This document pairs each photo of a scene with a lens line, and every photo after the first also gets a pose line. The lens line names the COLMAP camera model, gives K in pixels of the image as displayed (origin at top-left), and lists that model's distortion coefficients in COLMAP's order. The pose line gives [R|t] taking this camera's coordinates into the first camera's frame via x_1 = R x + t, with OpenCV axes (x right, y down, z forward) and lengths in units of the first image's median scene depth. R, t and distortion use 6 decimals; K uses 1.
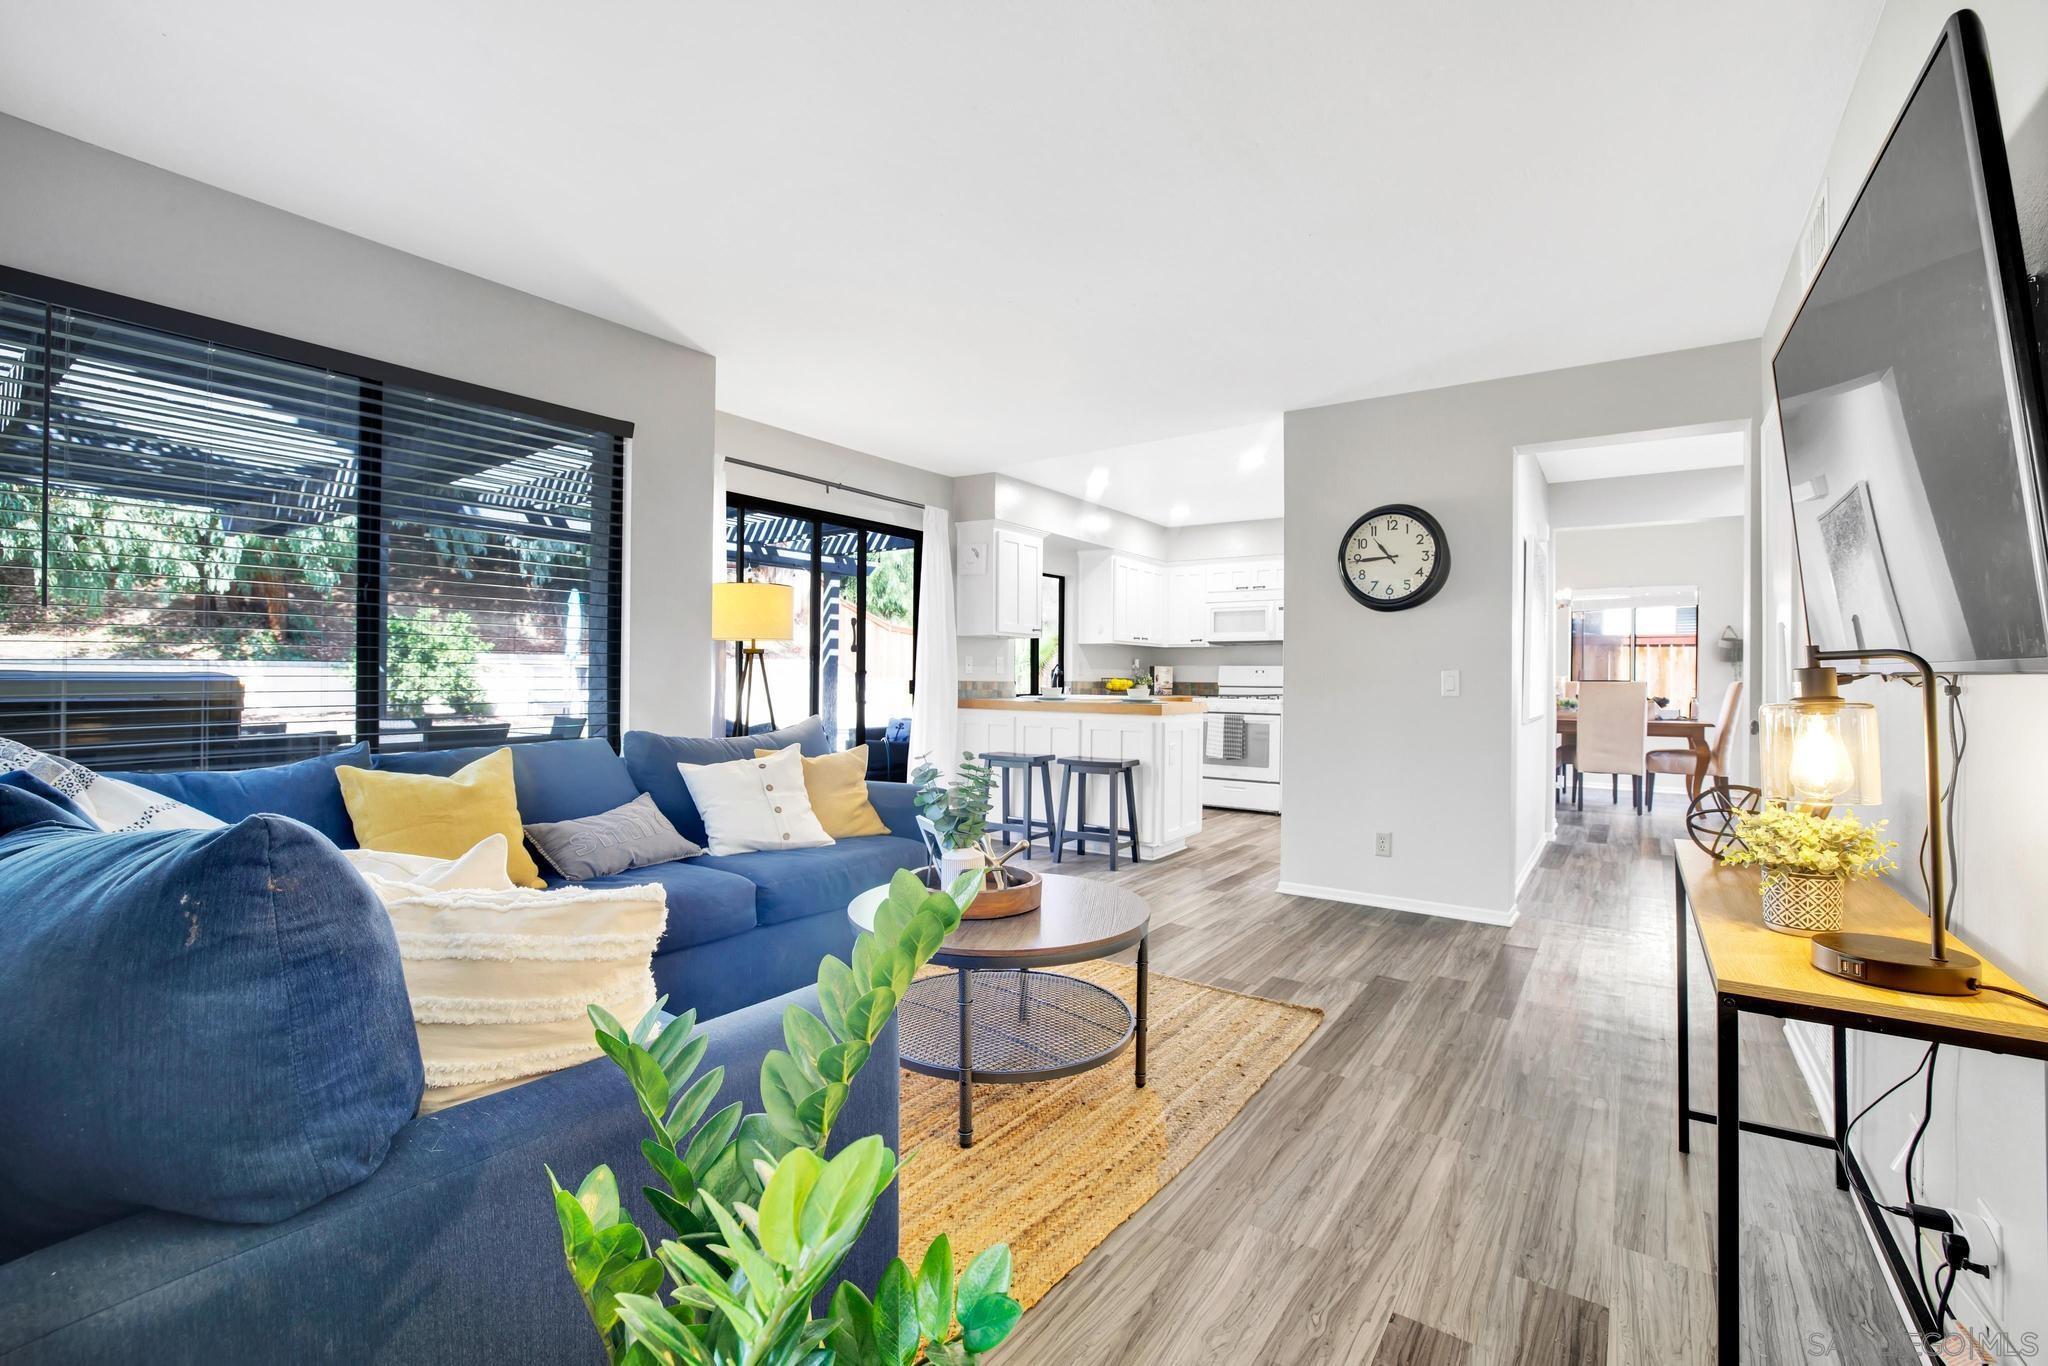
lens RADIAL K [[899.2, 0, 1023.2], [0, 899.2, 671.8], [0, 0, 1]] dist [-0.037281, 0.014027]
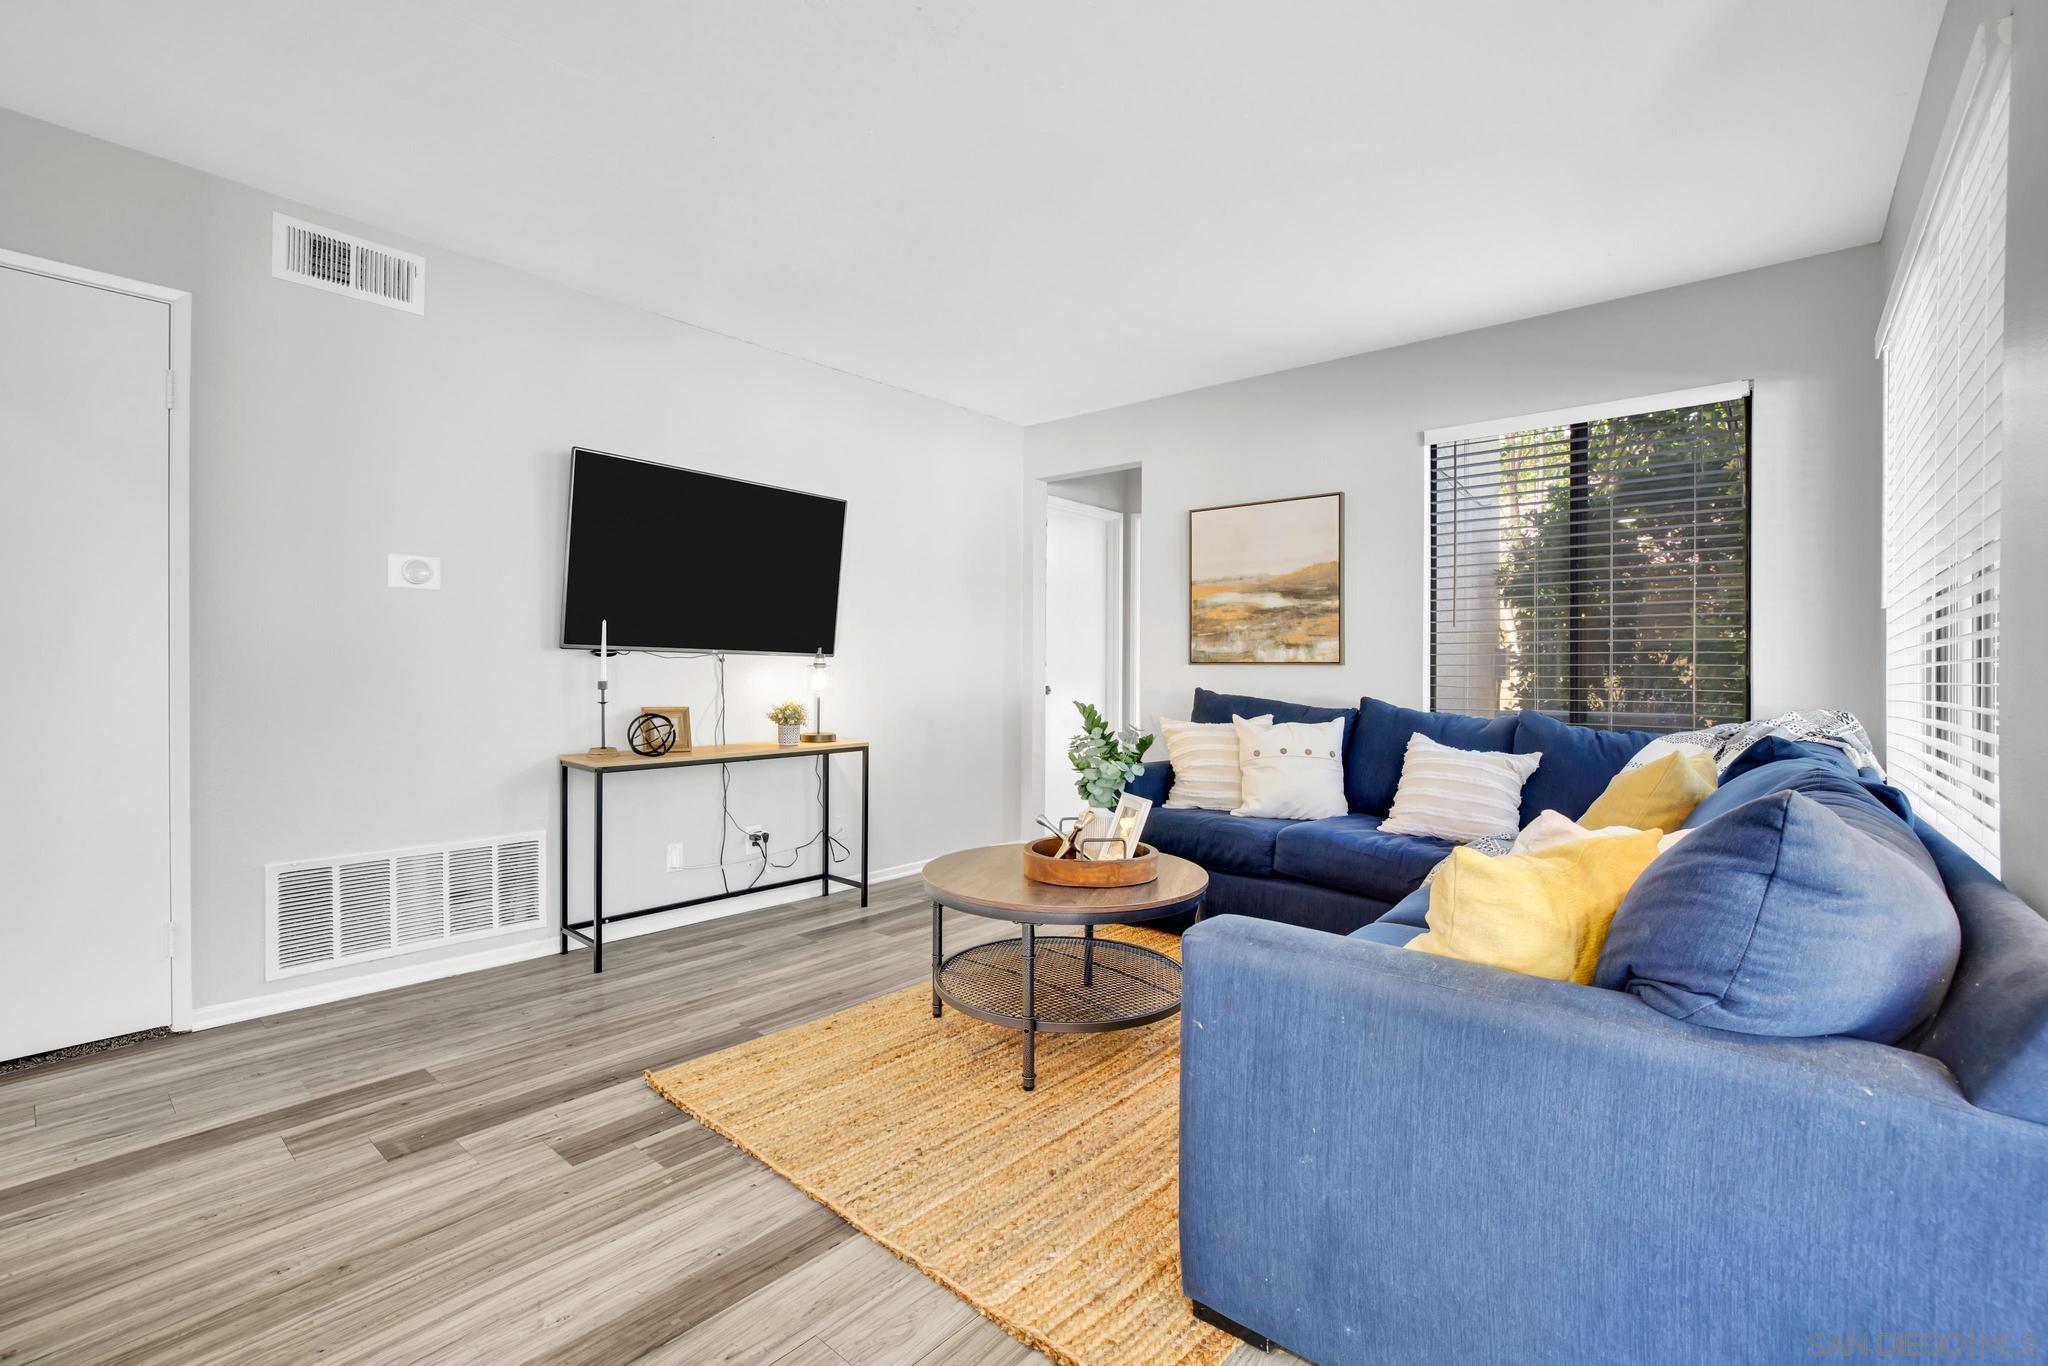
lens RADIAL K [[899.2, 0, 1023.2], [0, 899.2, 671.8], [0, 0, 1]] dist [-0.037281, 0.014027]
pose [[-0.995959, -0.009527, 0.089307, -0.059733], [-0.009967, 0.999940, -0.004484, 0.033383], [-0.089259, -0.005356, -0.995994, 1.798203]]
